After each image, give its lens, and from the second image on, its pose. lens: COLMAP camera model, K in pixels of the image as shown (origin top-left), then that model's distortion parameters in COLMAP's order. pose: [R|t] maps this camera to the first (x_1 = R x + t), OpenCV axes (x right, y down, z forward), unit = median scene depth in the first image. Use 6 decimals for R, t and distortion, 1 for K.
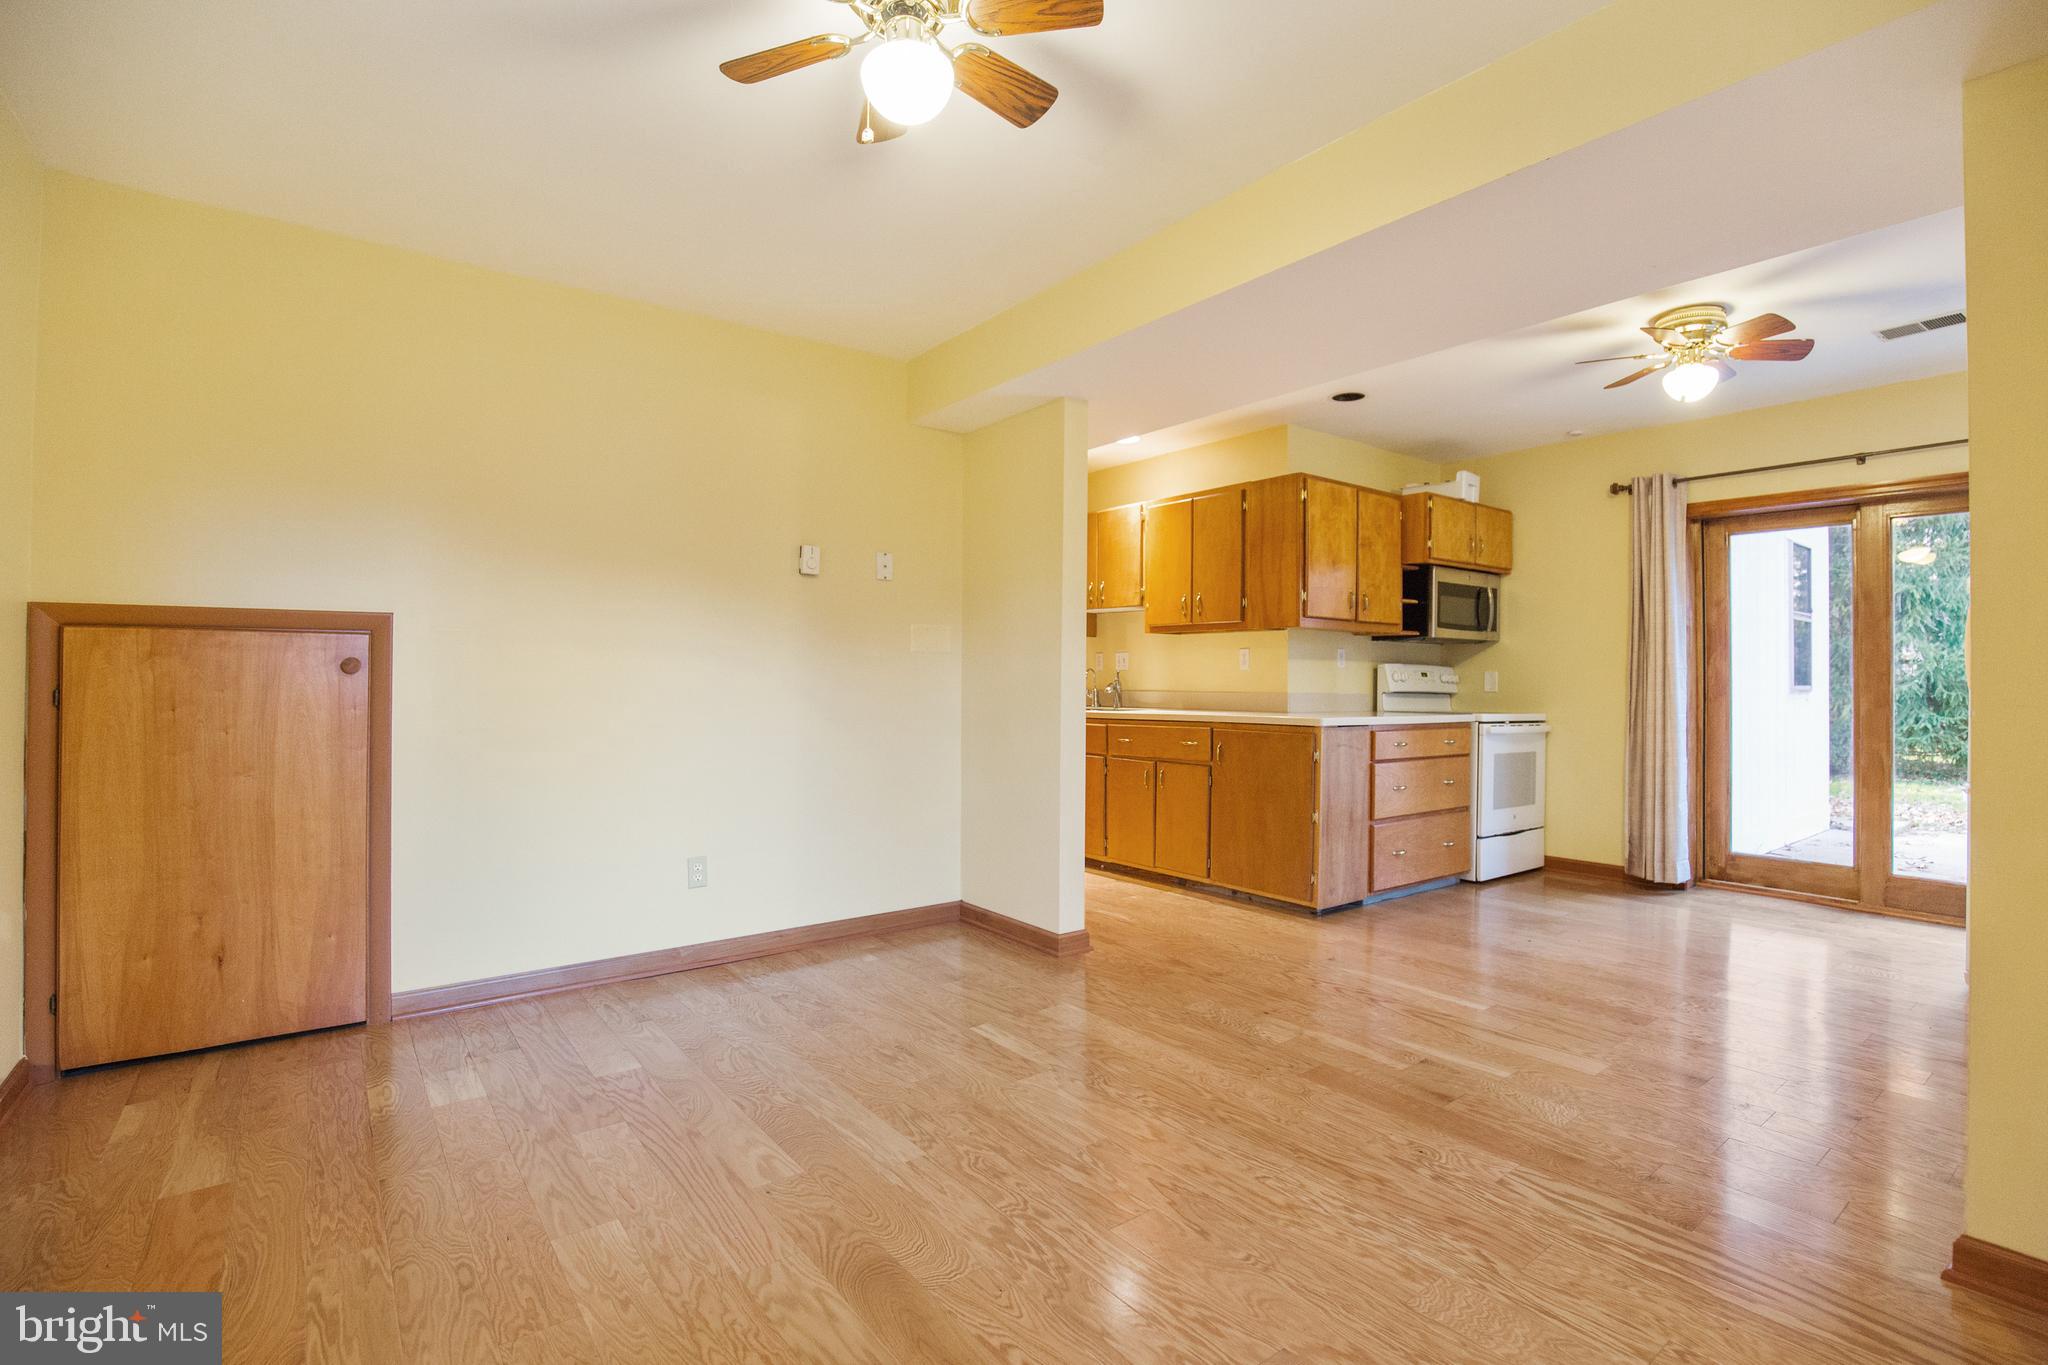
lens RADIAL K [[947.7, 0, 1026.7], [0, 947.7, 671.1], [0, 0, 1]] dist [-0.026645, 0.002420]
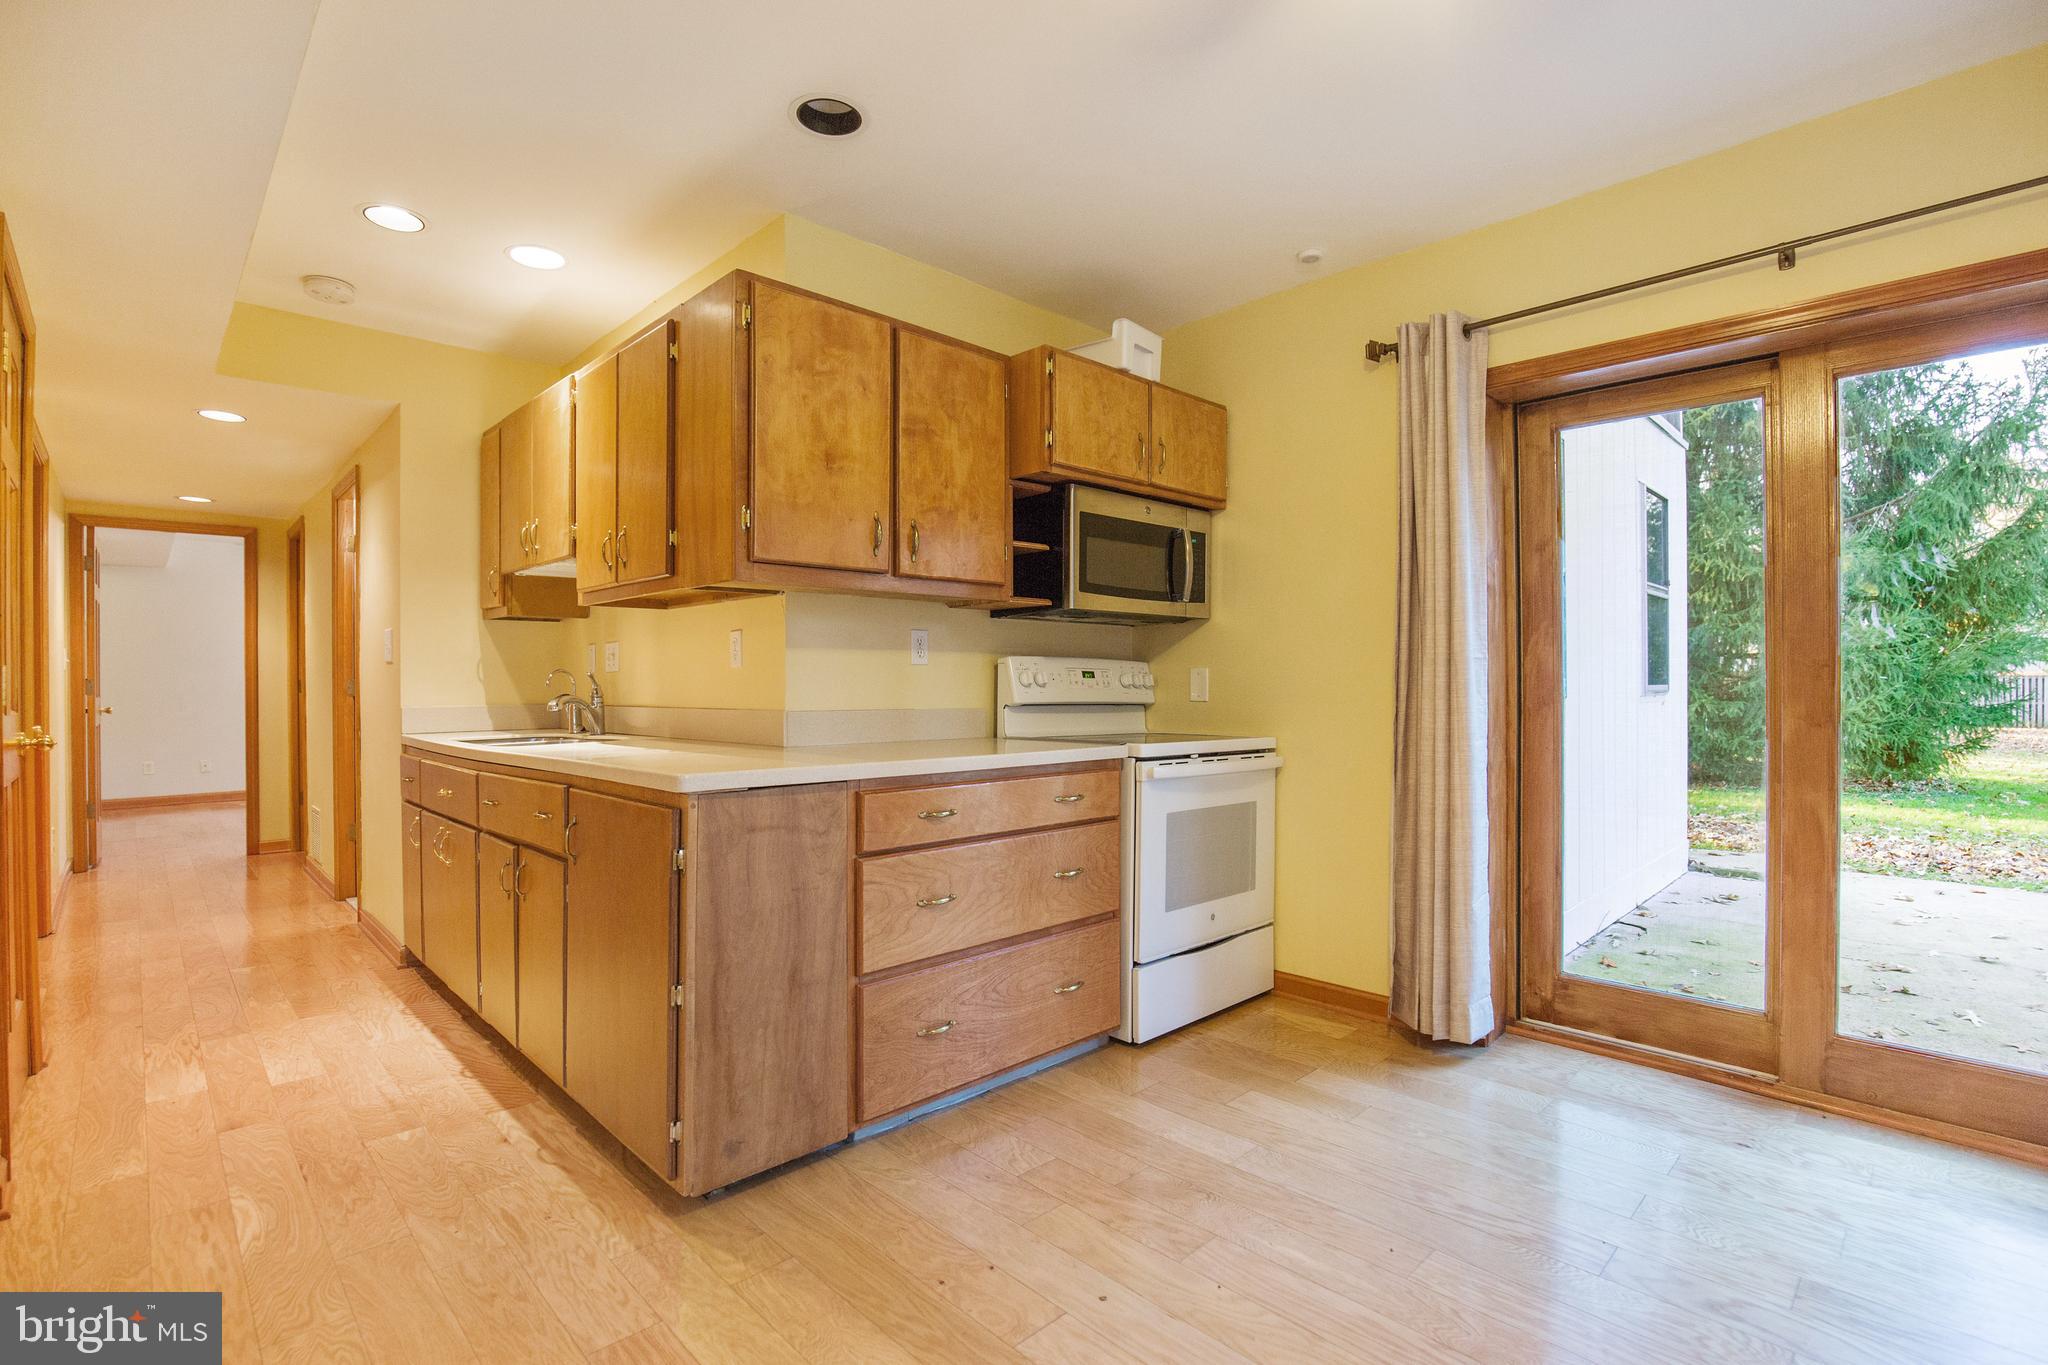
lens RADIAL K [[947.7, 0, 1014.6], [0, 947.7, 689.9], [0, 0, 1]] dist [-0.026645, 0.002420]
pose [[0.993910, -0.011755, 0.109562, 0.347717], [0.010051, 0.999820, 0.016093, 0.003848], [-0.109731, -0.014893, 0.993850, 0.451195]]
